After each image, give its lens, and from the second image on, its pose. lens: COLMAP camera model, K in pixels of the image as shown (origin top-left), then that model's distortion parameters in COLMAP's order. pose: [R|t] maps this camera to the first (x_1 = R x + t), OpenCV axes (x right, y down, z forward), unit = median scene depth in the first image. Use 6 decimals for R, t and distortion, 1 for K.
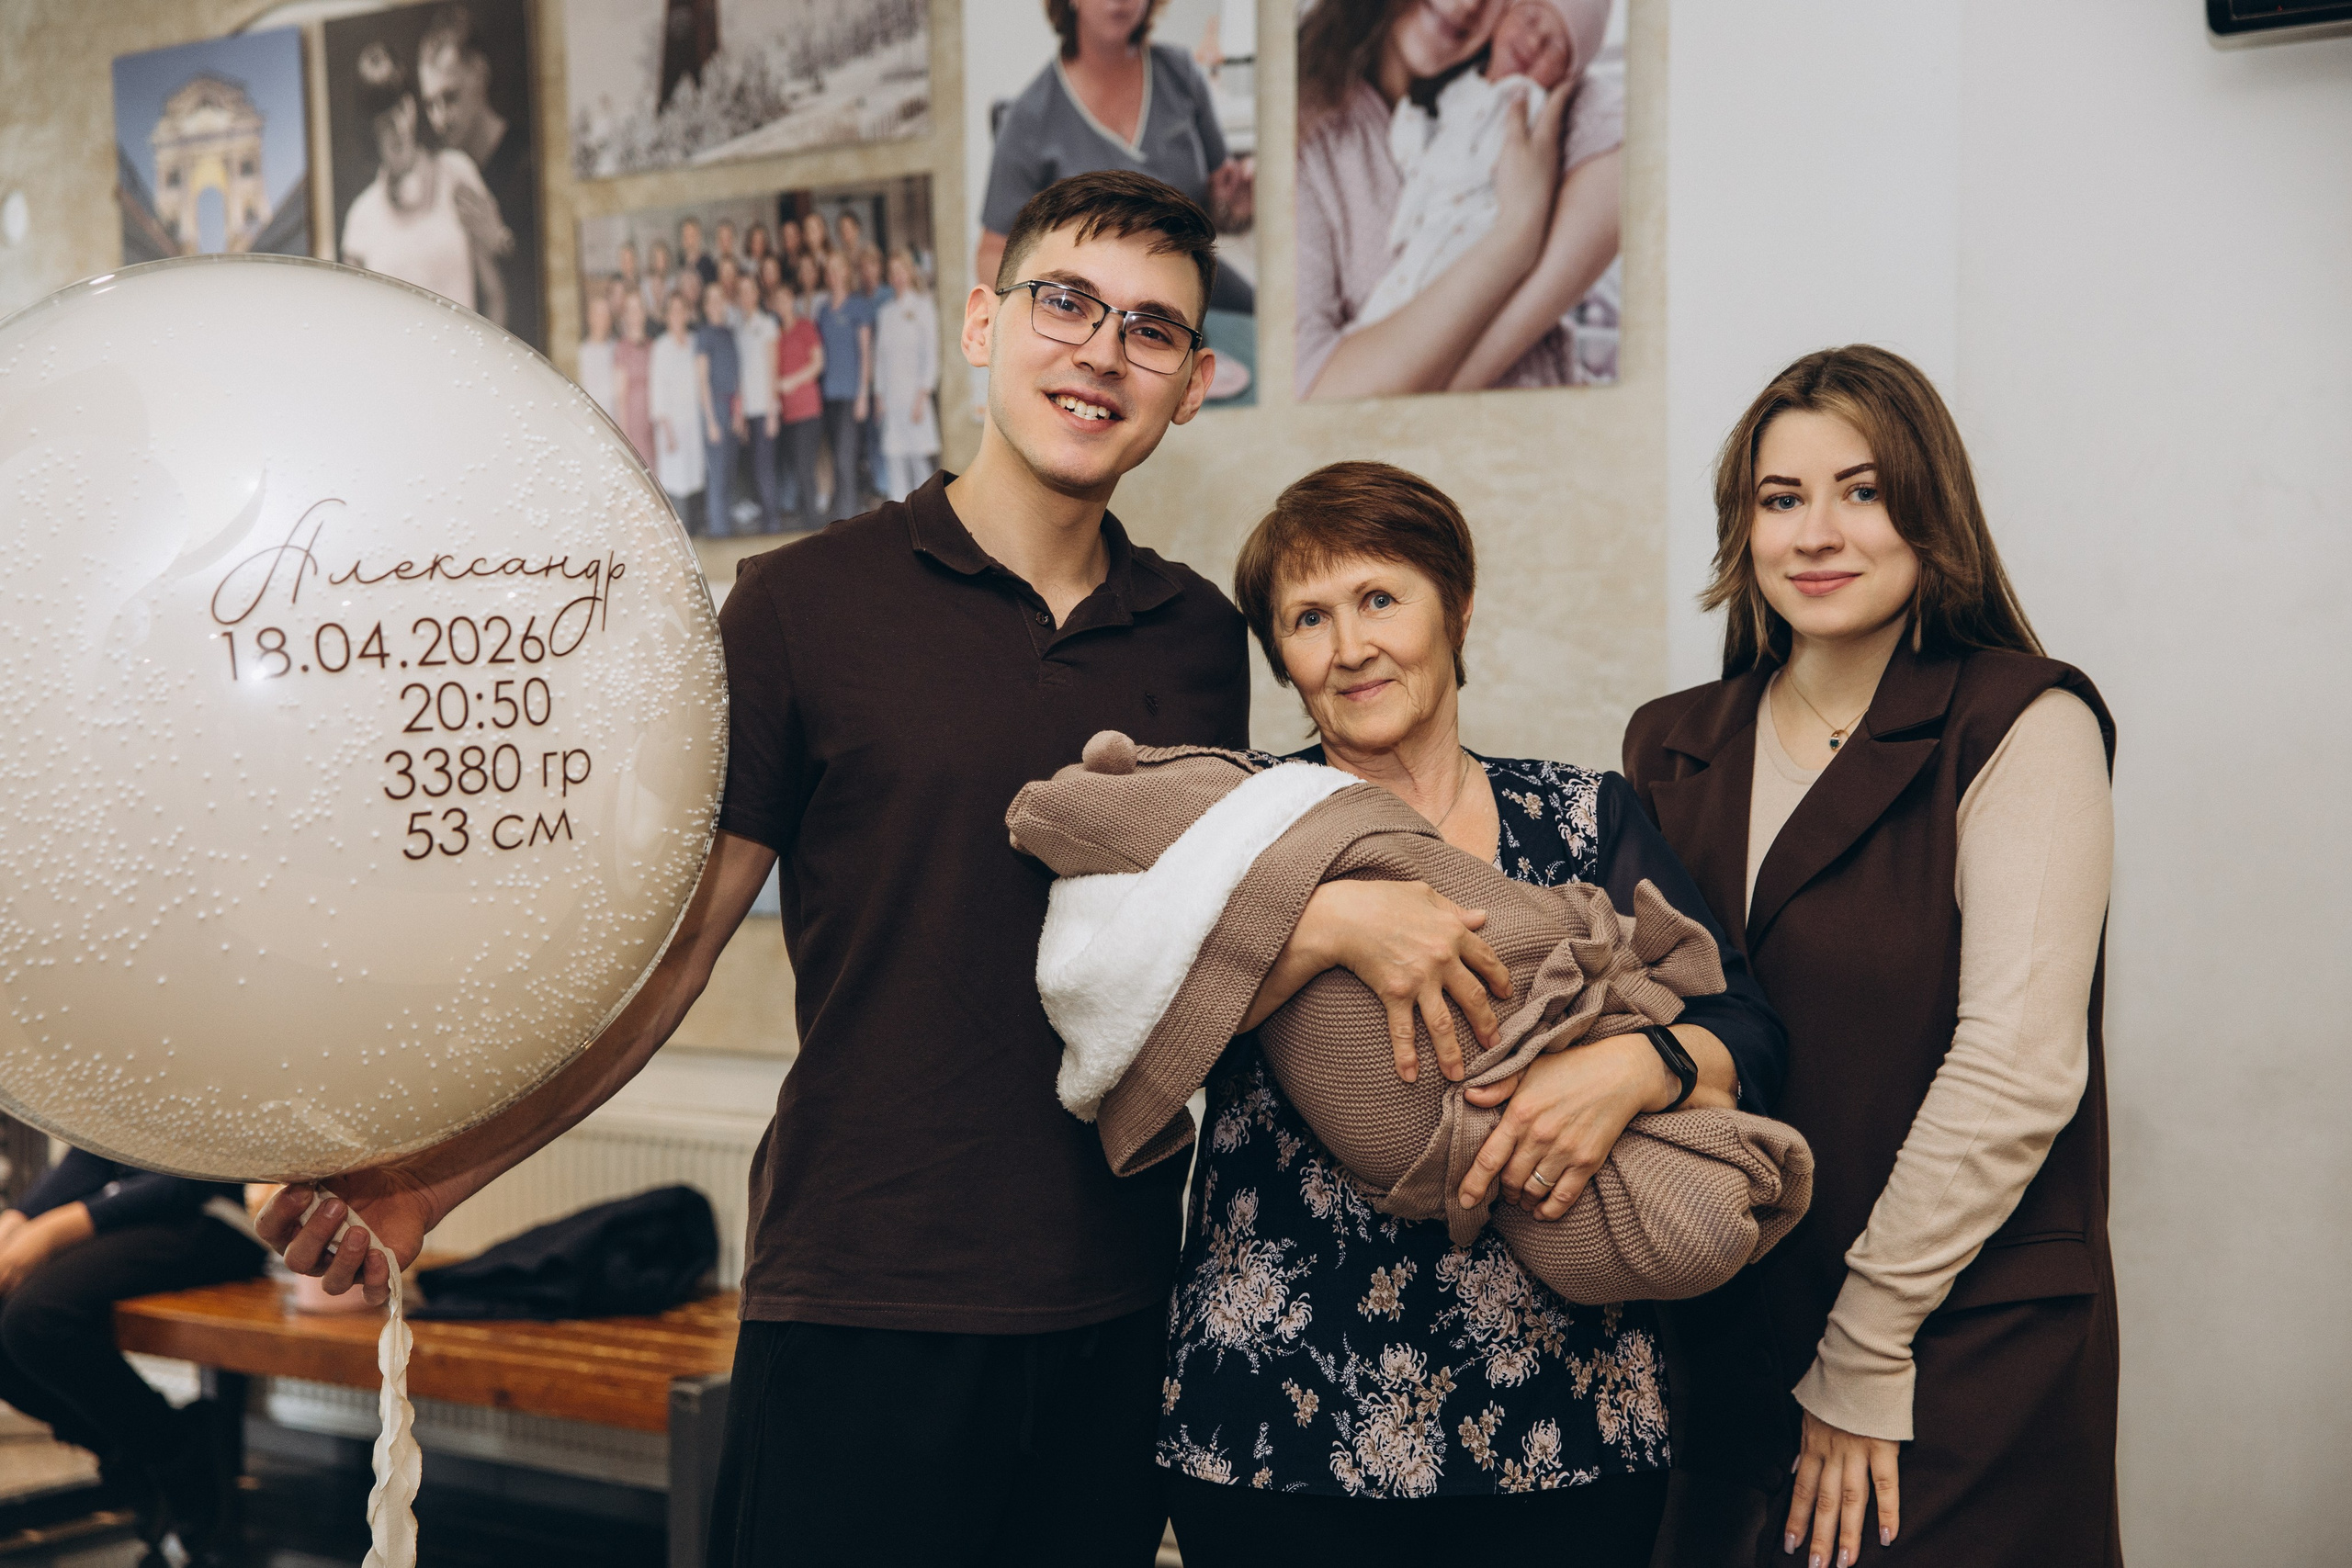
lens RADIAL K [[3446.7, 0, 1176.0], [0, 3446.7, 784.0], [0, 0, 1]] dist [0.514266, -1.553925]
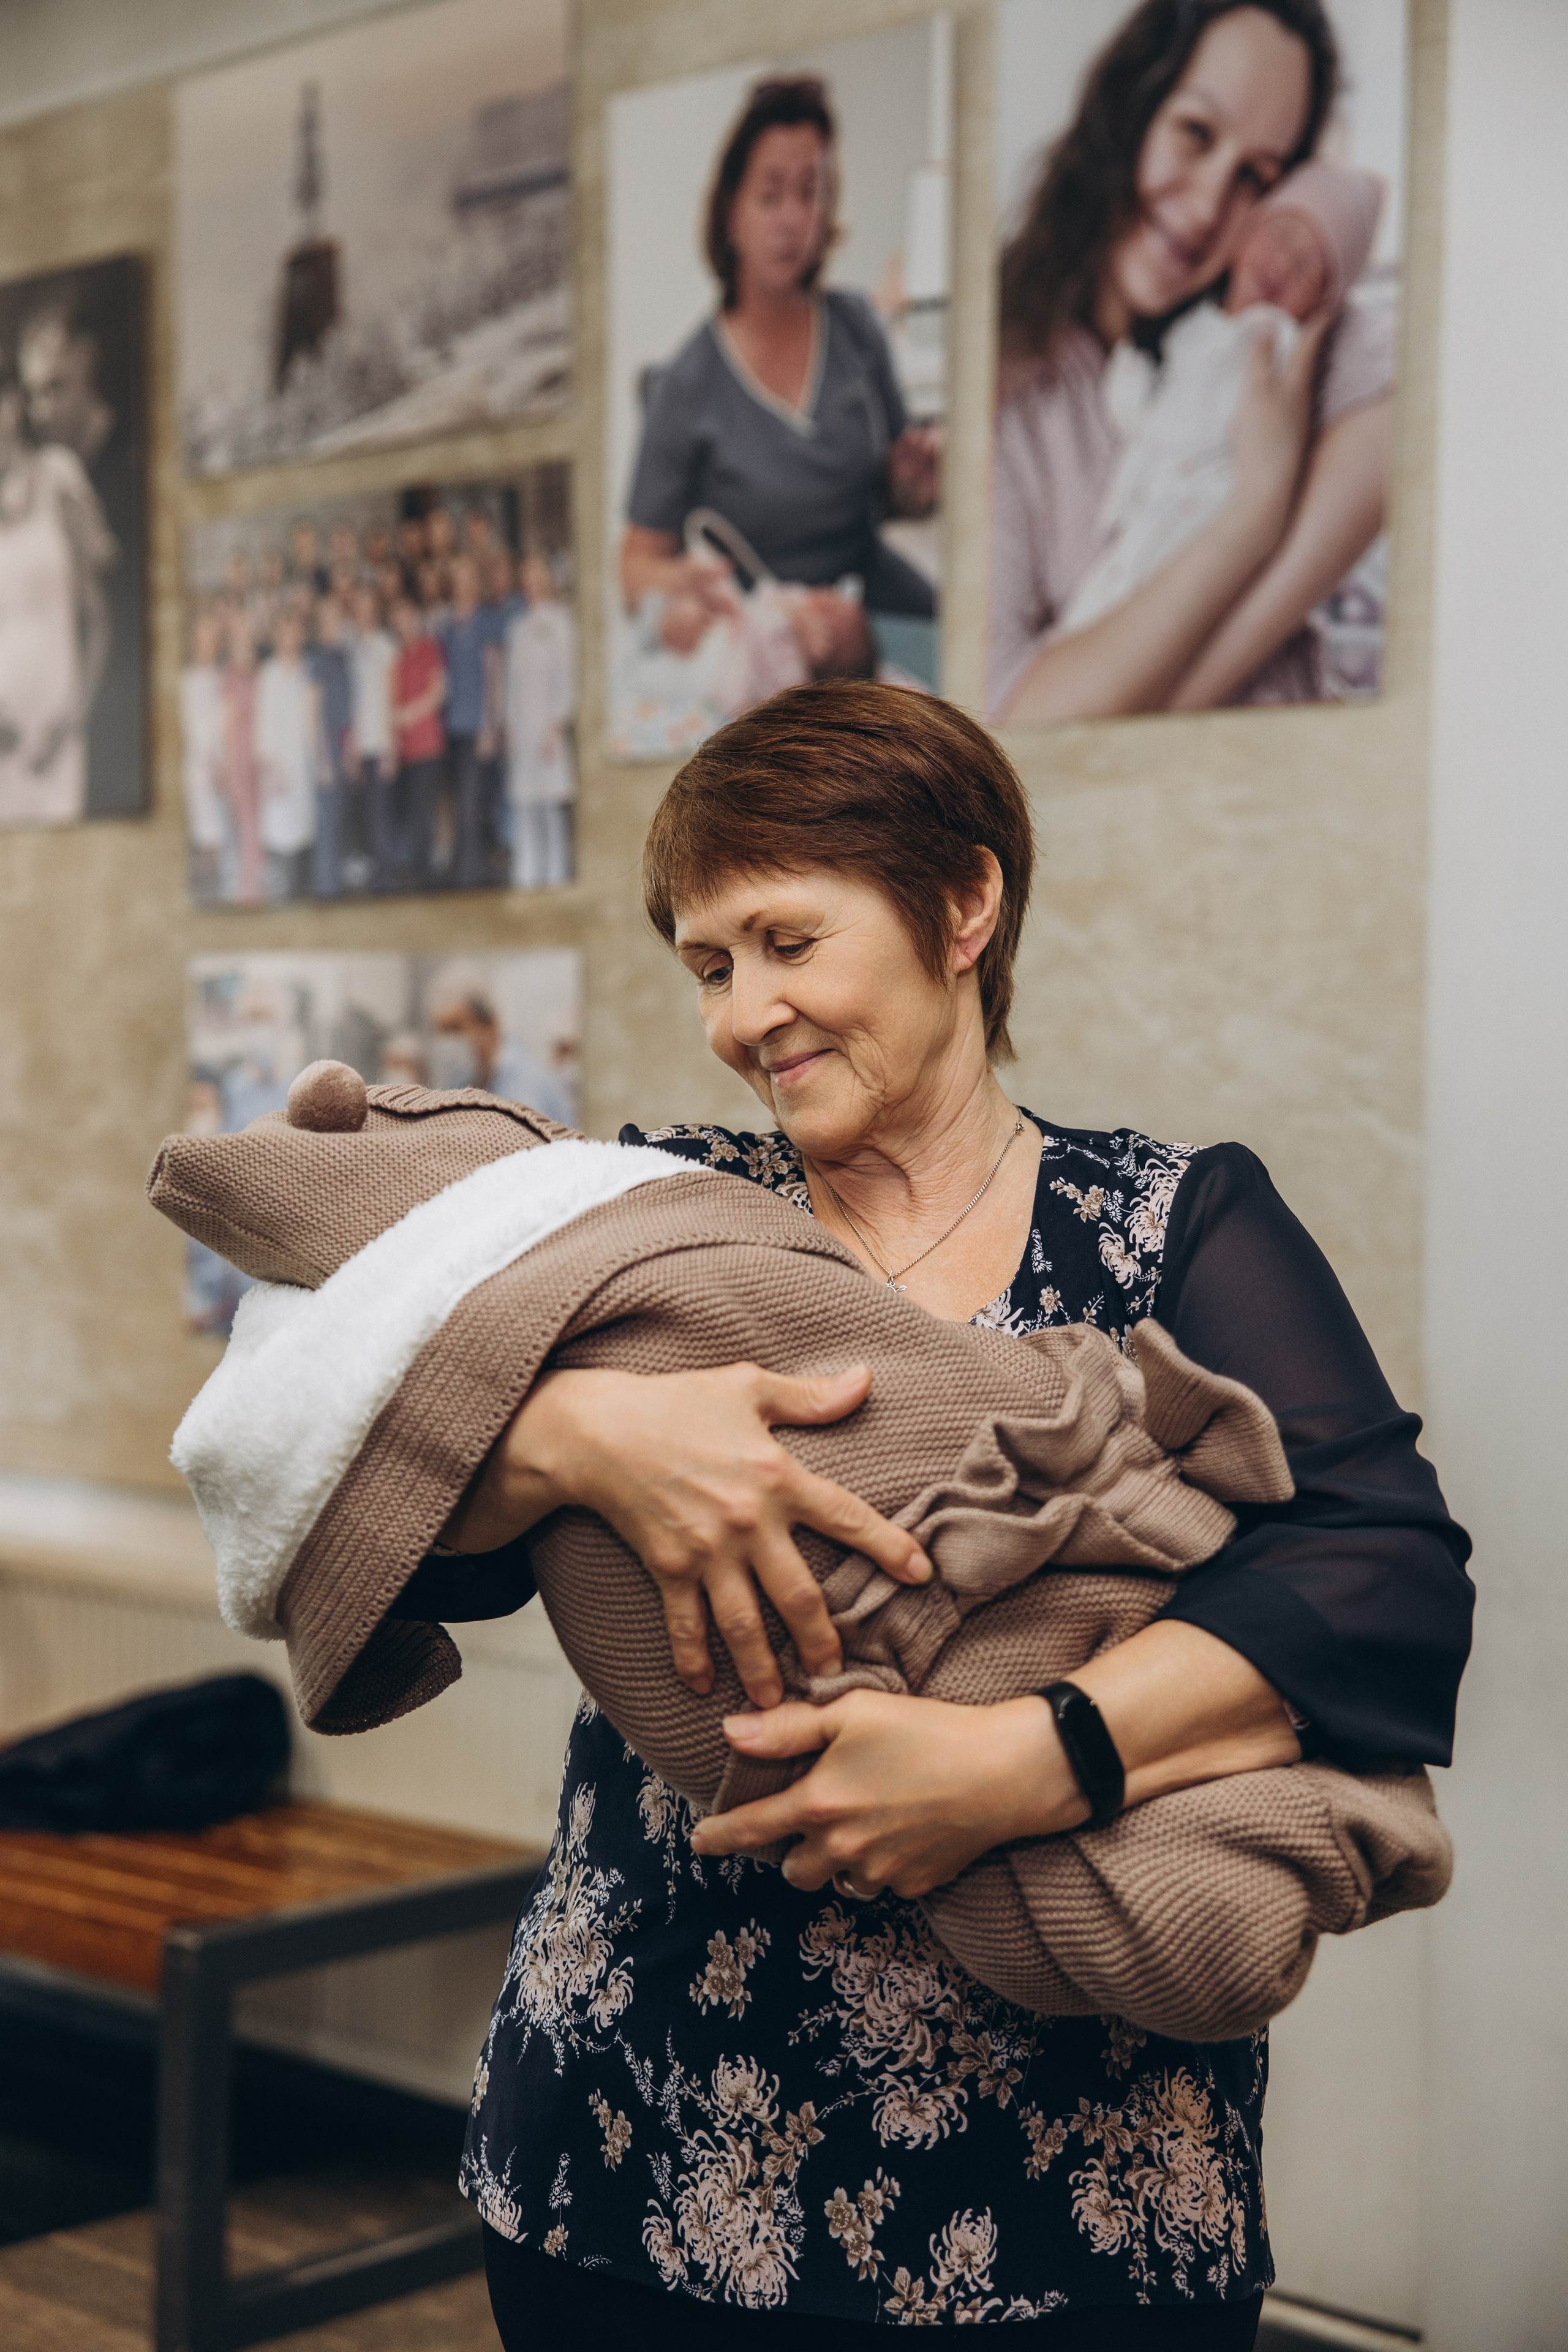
lens RADIAL K [[3510.6, 0, 742.7], [0, 3510.6, 1161.9], [0, 0, 1]] dist [0.534748, -1.621400]
pose [[0.995103, 0.024247, -0.095825, 0.059312], [-0.026062, 0.999503, -0.017731, 0.006015], [0.095347, 0.020141, 0.995240, 0.178116]]
